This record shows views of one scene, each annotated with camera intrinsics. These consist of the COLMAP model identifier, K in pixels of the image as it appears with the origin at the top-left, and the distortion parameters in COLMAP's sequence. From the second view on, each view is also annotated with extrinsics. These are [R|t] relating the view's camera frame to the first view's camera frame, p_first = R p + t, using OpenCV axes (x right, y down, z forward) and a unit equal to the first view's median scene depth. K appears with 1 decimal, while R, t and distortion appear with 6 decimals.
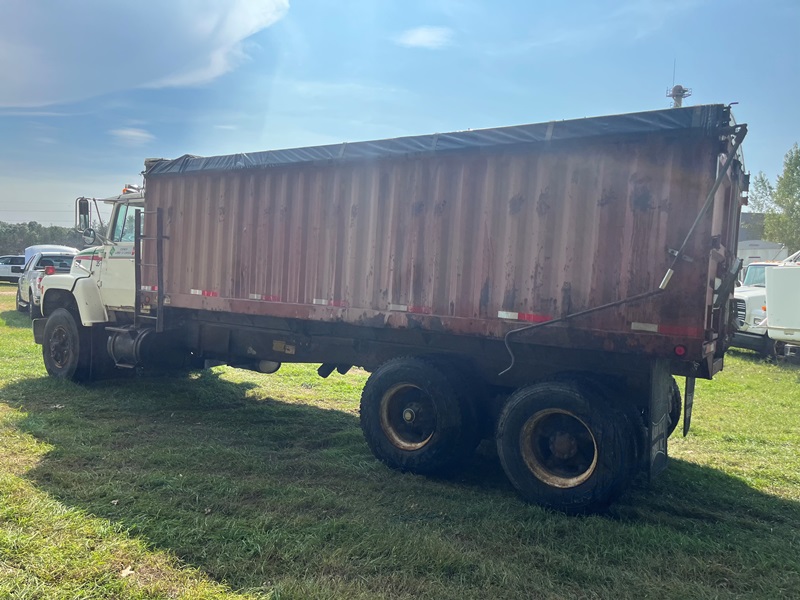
lens RADIAL K [[605.9, 0, 377.0], [0, 605.9, 297.9], [0, 0, 1]] dist [0.037177, -0.045894]
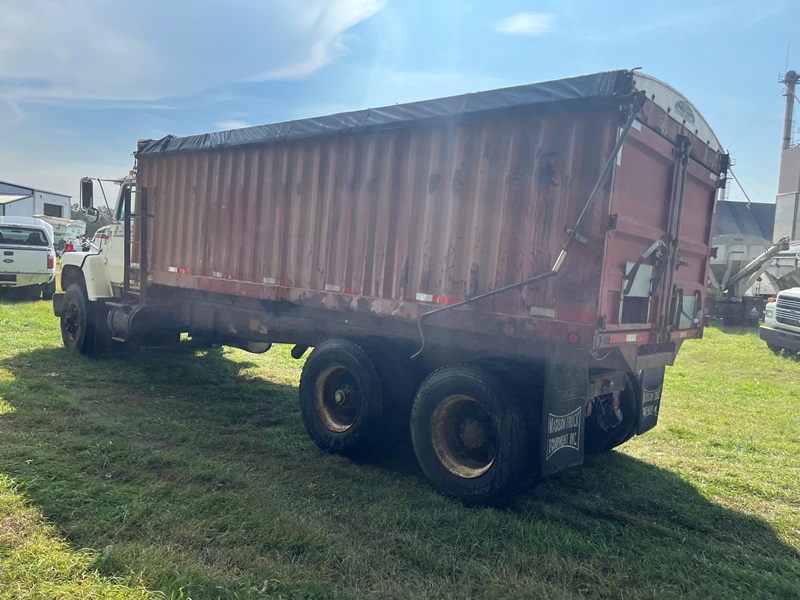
lens RADIAL K [[605.9, 0, 402.0], [0, 605.9, 303.2], [0, 0, 1]] dist [0.037177, -0.045894]
pose [[0.991785, 0.033291, -0.123510, 0.259016], [-0.030819, 0.999286, 0.021873, 0.015552], [0.124150, -0.017887, 0.992102, 0.033975]]
